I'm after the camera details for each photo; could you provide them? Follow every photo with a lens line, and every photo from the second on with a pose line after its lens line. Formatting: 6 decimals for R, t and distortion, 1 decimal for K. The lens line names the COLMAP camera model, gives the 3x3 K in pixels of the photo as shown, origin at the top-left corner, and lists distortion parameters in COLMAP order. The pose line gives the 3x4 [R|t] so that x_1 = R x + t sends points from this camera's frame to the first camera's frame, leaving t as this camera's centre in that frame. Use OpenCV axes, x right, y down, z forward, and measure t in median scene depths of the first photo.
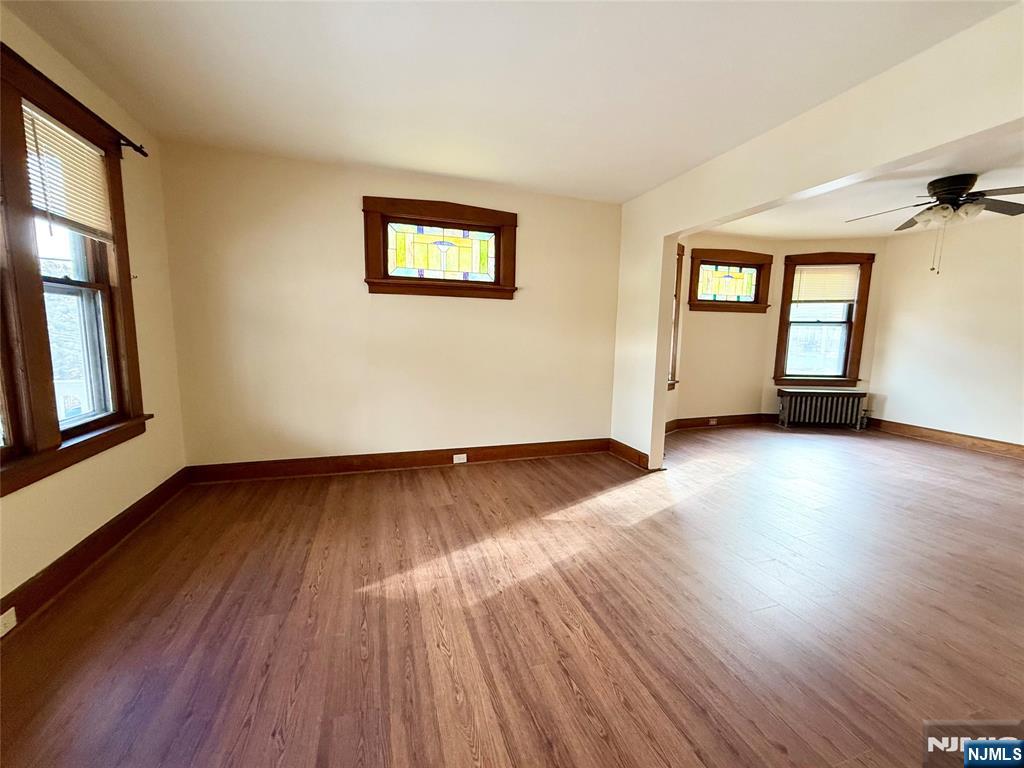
lens RADIAL K [[414.8, 0, 511.2], [0, 414.8, 382.7], [0, 0, 1]] dist [-0.001522, 0.000077]
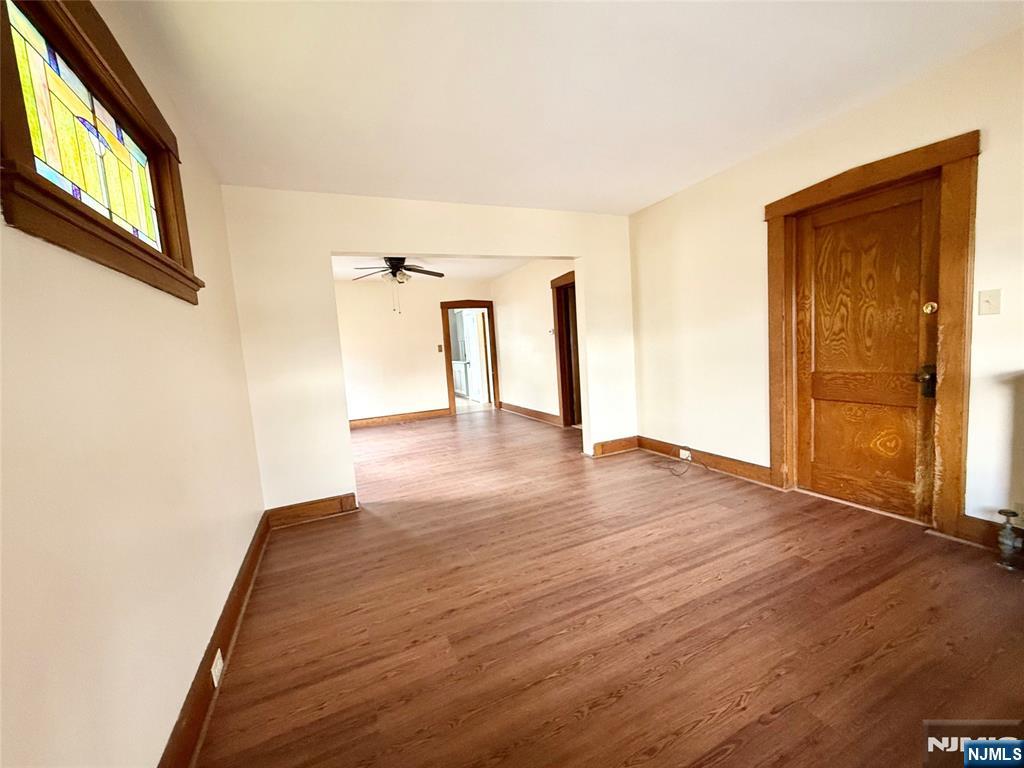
lens RADIAL K [[414.8, 0, 513.8], [0, 414.8, 384.2], [0, 0, 1]] dist [-0.001522, 0.000077]
pose [[-0.121742, -0.101133, 0.987396, -1.108332], [0.190135, 0.973997, 0.123204, -0.189509], [-0.974180, 0.202738, -0.099348, 1.393479]]
